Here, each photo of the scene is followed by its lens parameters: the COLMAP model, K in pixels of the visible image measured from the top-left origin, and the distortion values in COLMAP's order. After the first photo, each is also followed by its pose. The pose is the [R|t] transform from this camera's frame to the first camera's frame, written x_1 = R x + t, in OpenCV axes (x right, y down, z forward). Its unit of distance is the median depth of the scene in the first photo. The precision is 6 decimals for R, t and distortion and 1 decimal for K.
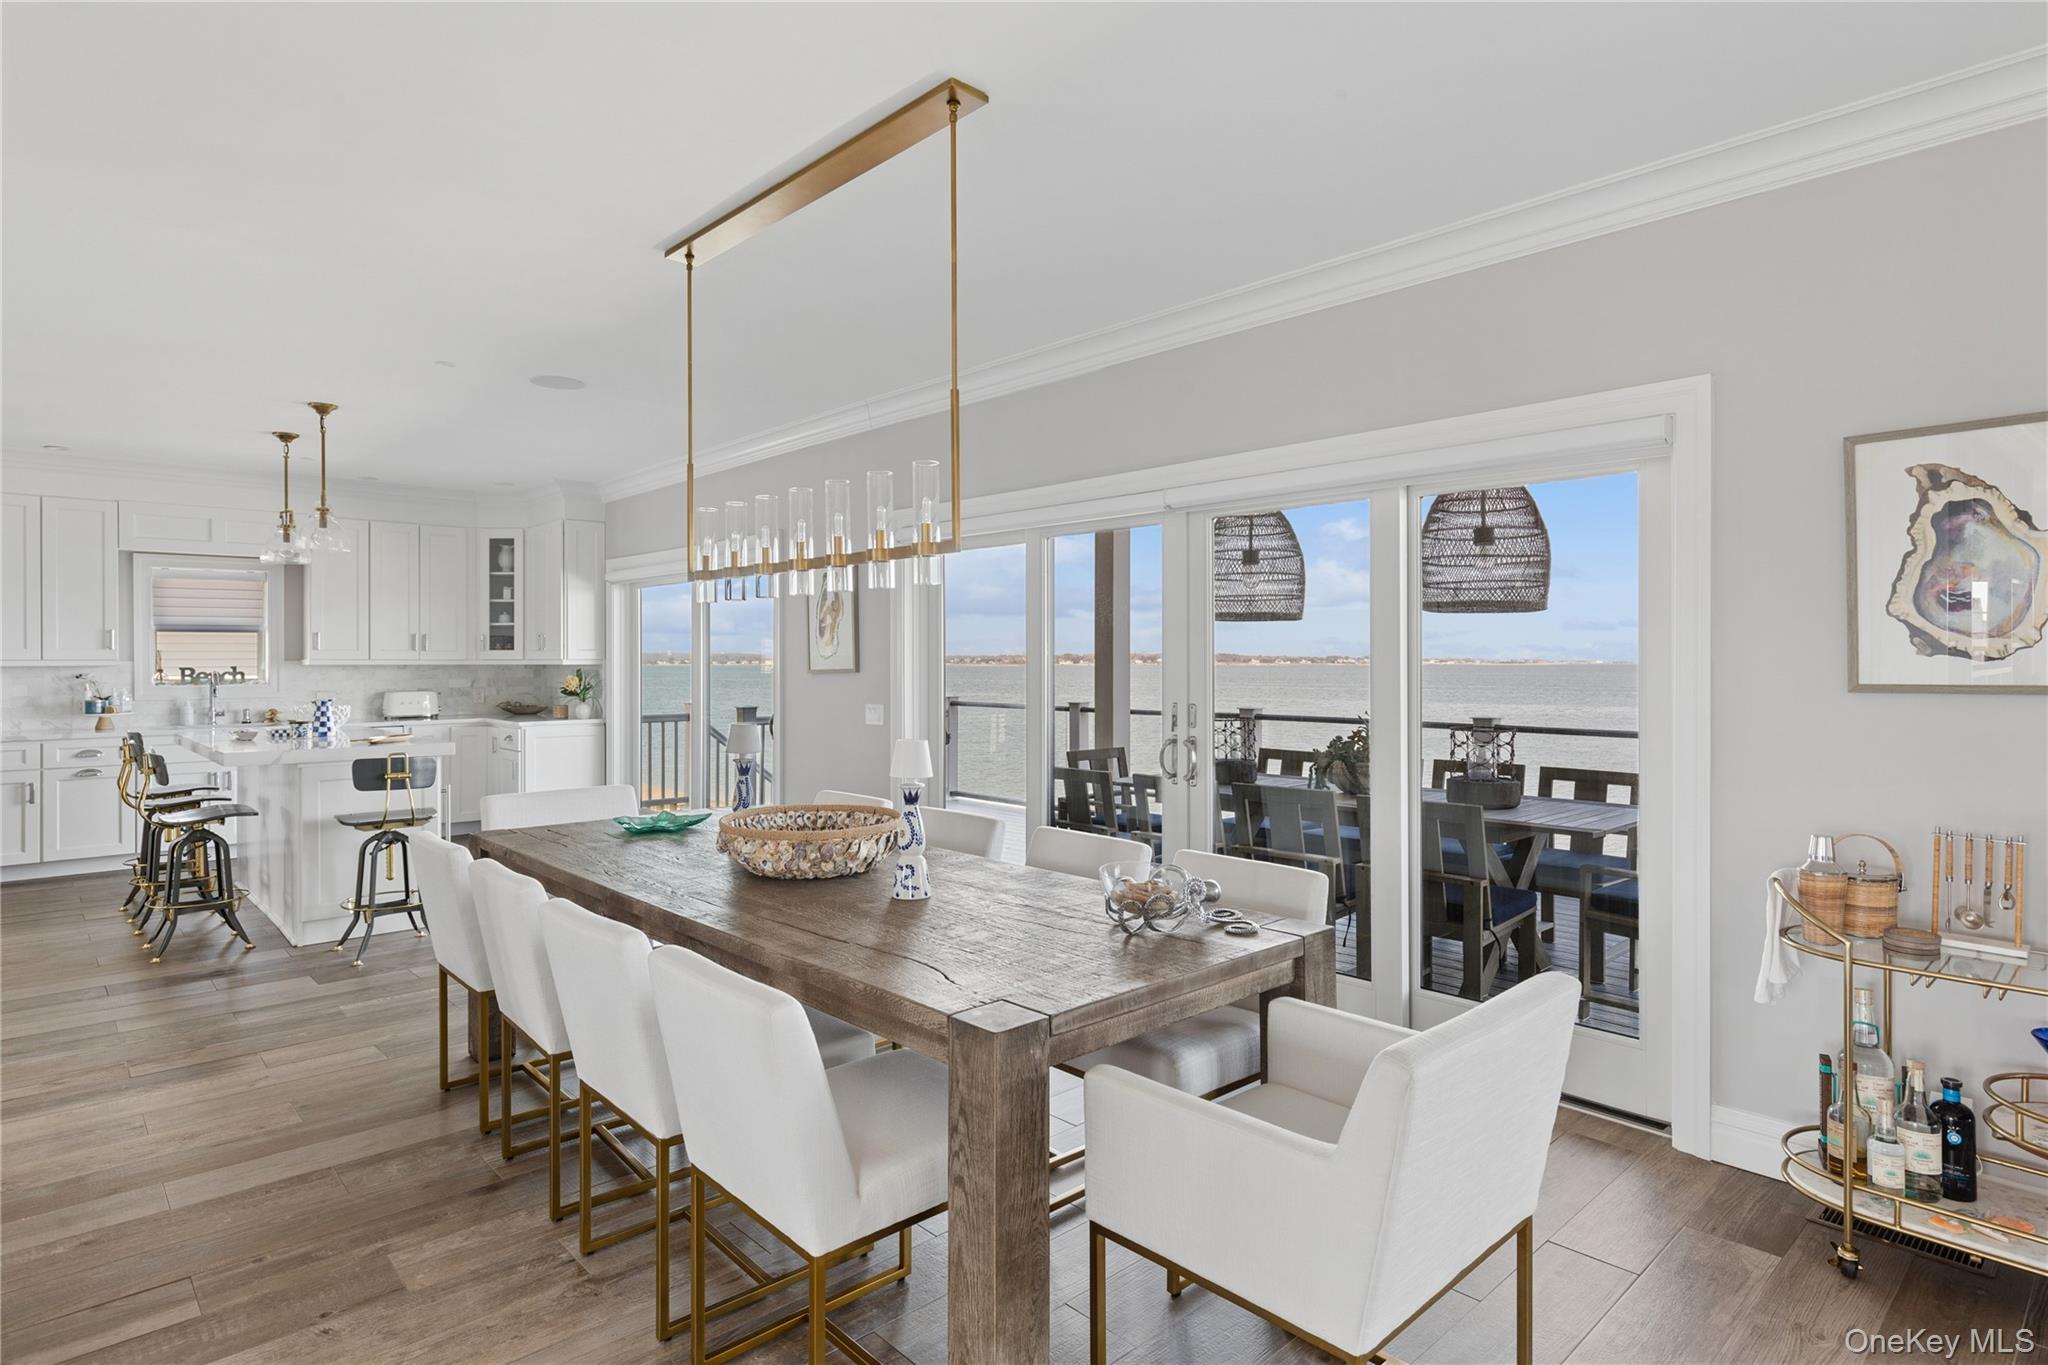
lens RADIAL K [[1088.6, 0, 1034.9], [0, 1088.6, 658.7], [0, 0, 1]] dist [-0.001996, 0.000735]
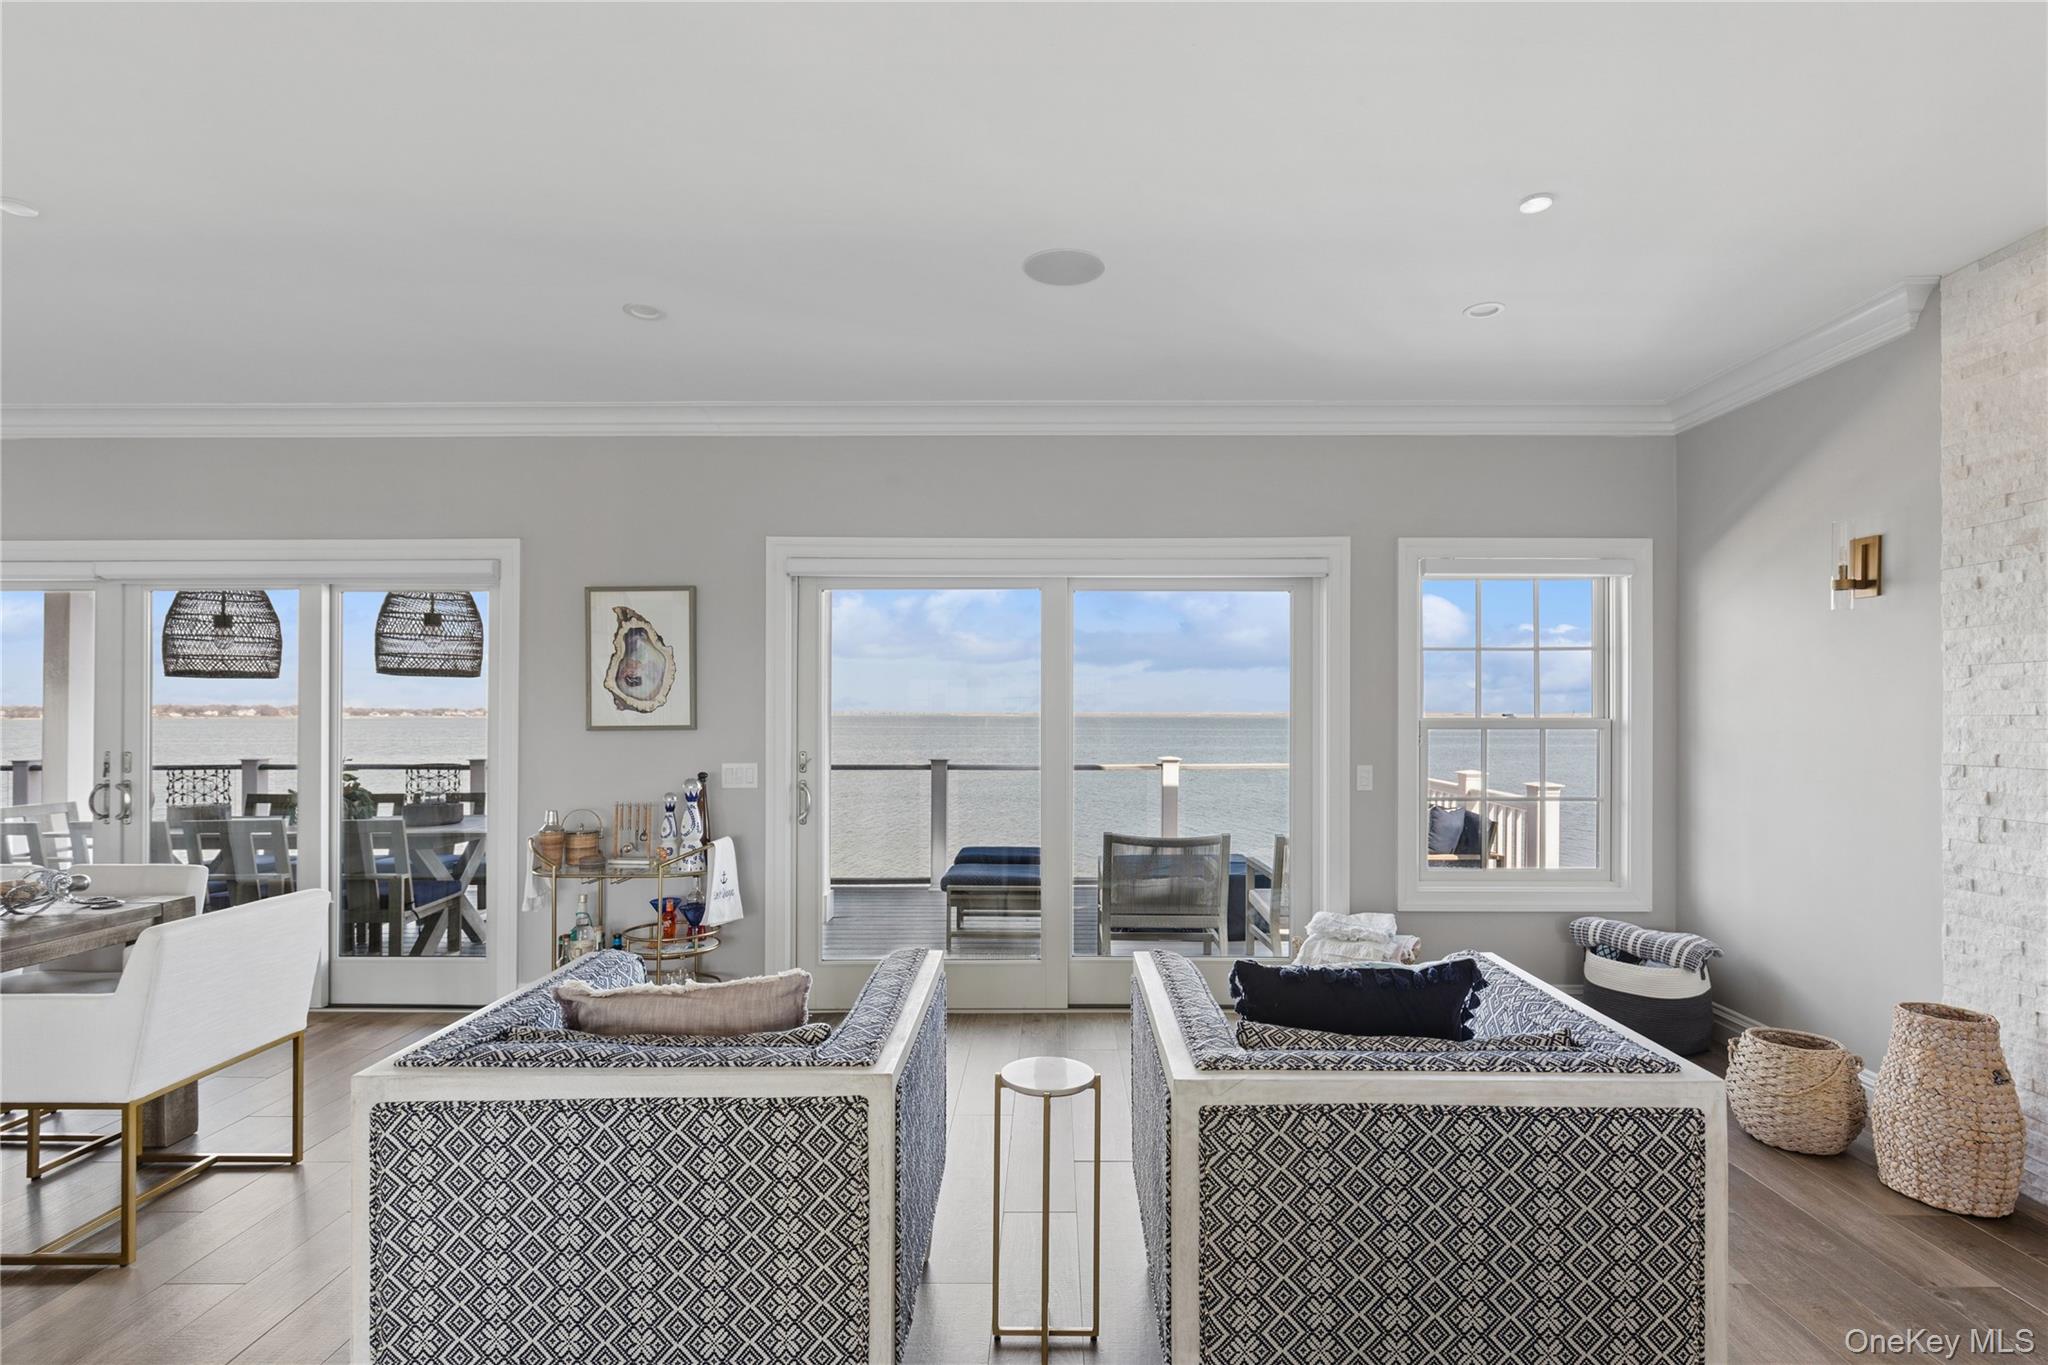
lens RADIAL K [[1005.7, 0, 1044.3], [0, 1005.7, 703.7], [0, 0, 1]] dist [-0.003425, 0.000131]
pose [[0.690991, 0.004858, 0.722847, 0.075092], [0.000647, 0.999973, -0.007339, -0.000986], [-0.722863, 0.005539, 0.690969, -0.647385]]
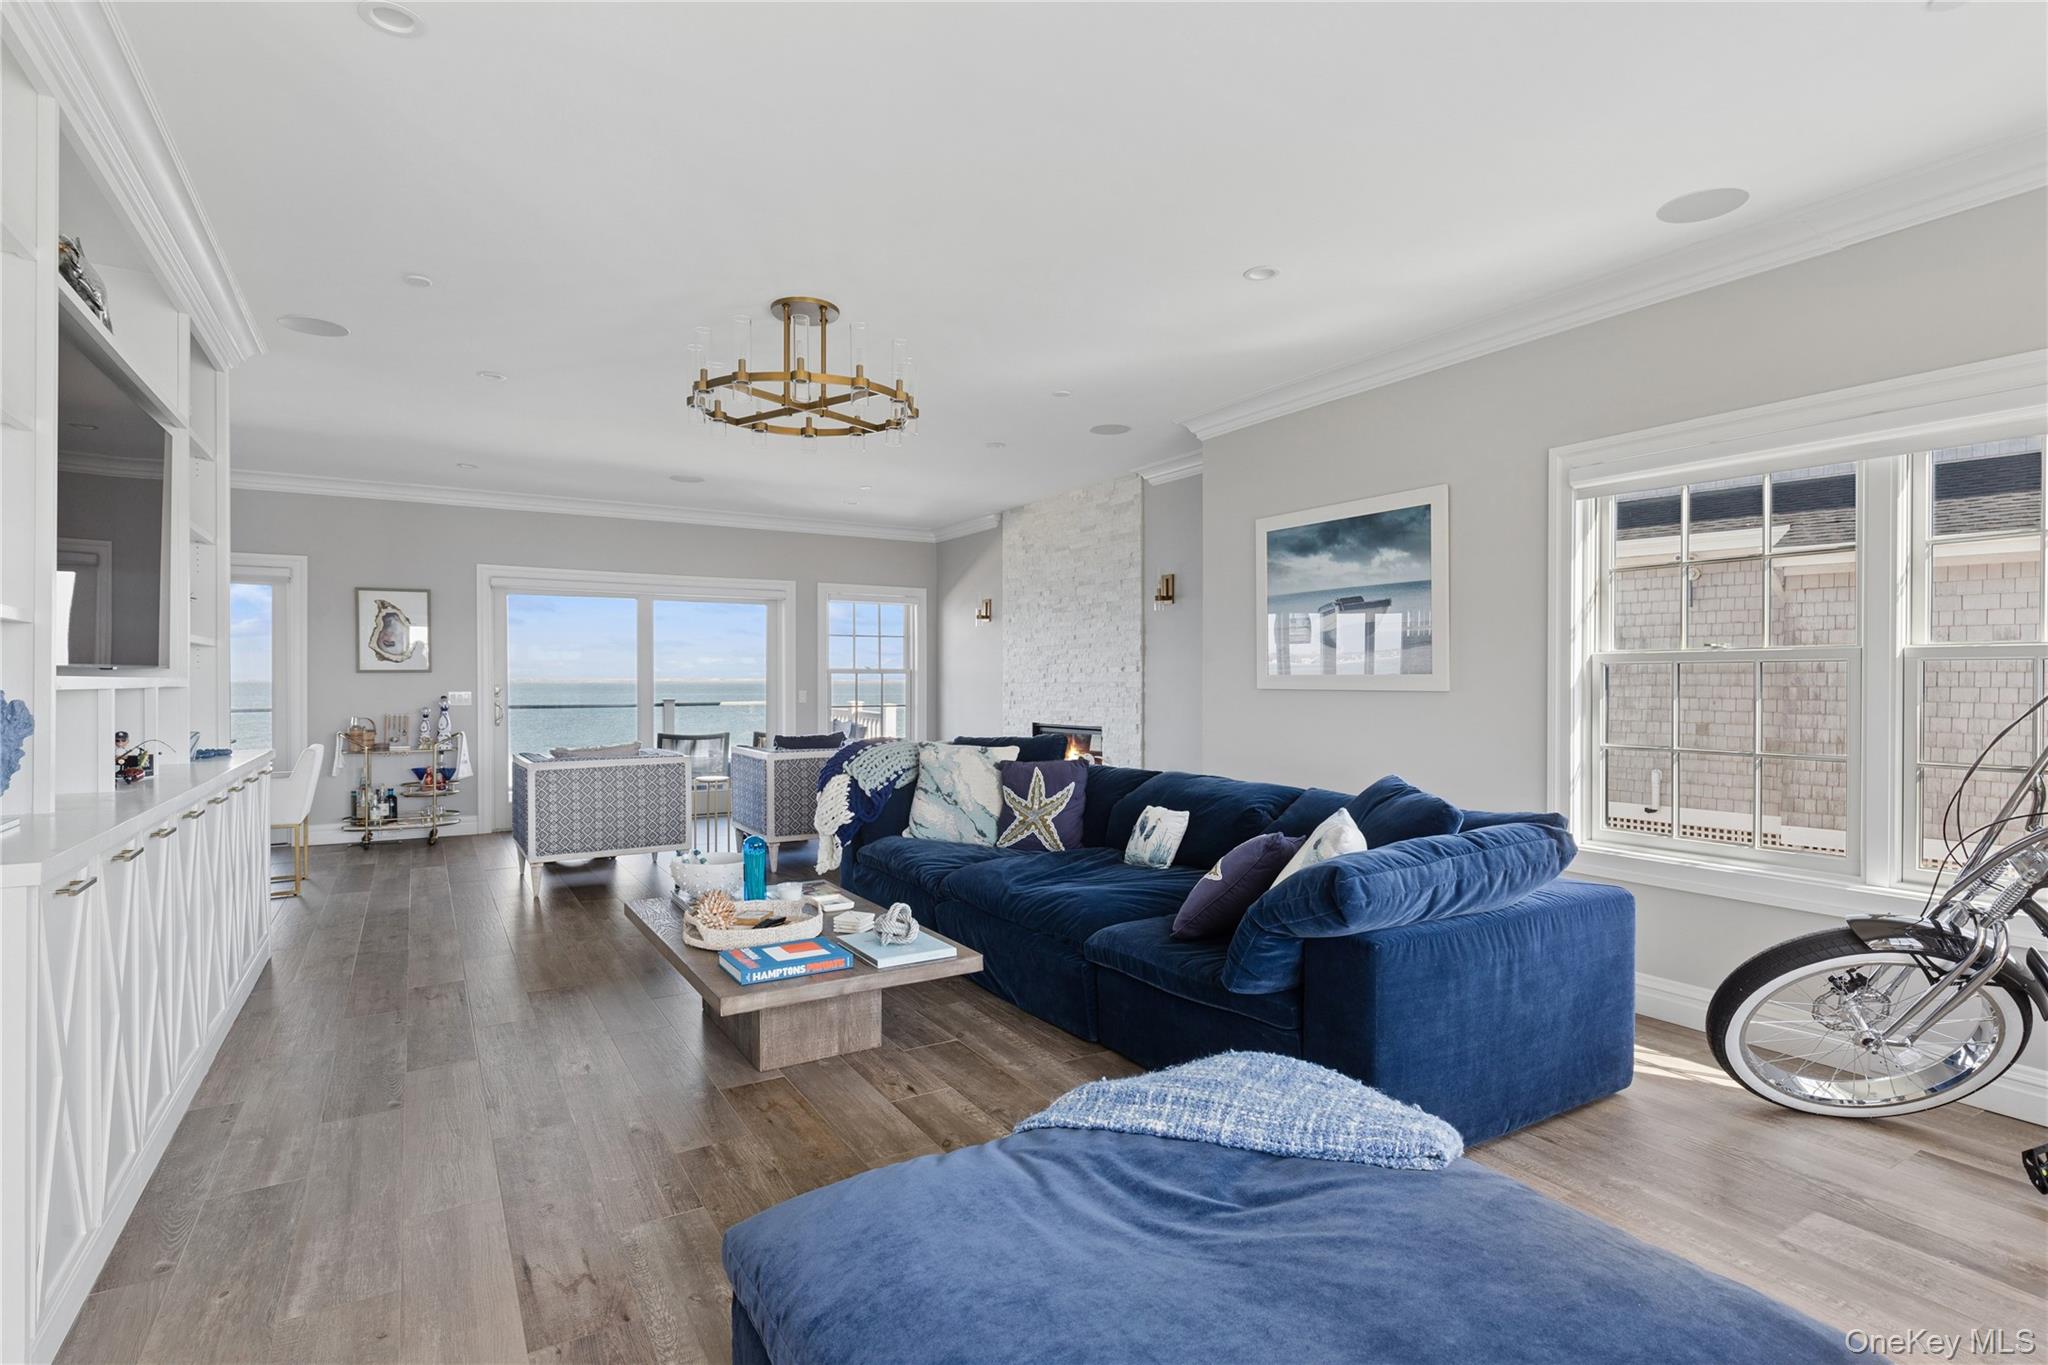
lens RADIAL K [[1005.7, 0, 1016.9], [0, 1005.7, 679.8], [0, 0, 1]] dist [-0.003425, 0.000131]
pose [[0.213039, -0.000785, 0.977043, -1.501267], [-0.000300, 1.000000, 0.000869, 0.045236], [-0.977044, -0.000478, 0.213039, -1.308523]]
